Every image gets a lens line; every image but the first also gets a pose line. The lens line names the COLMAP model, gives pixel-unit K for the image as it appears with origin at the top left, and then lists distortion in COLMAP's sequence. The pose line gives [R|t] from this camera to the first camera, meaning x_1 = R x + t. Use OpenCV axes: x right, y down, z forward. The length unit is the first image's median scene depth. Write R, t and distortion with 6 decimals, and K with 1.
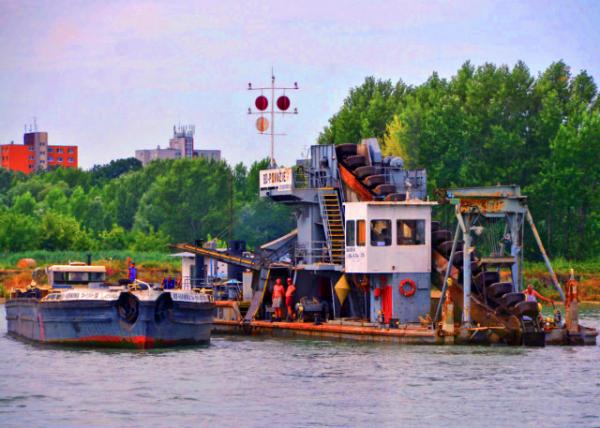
lens RADIAL K [[1633.5, 0, 300.0], [0, 1633.5, 214.0], [0, 0, 1]] dist [0.030539, 0.098976]
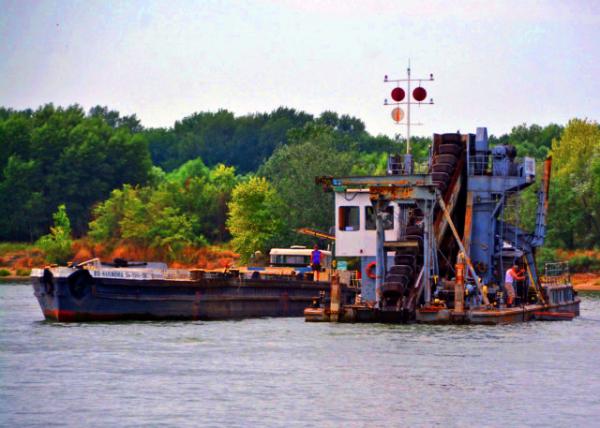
lens RADIAL K [[1633.5, 0, 300.0], [0, 1633.5, 214.0], [0, 0, 1]] dist [0.030539, 0.098976]
pose [[0.966186, 0.003936, -0.257815, 0.276330], [-0.001878, 0.999964, 0.008227, -0.000080], [0.257838, -0.007465, 0.966159, -0.035178]]
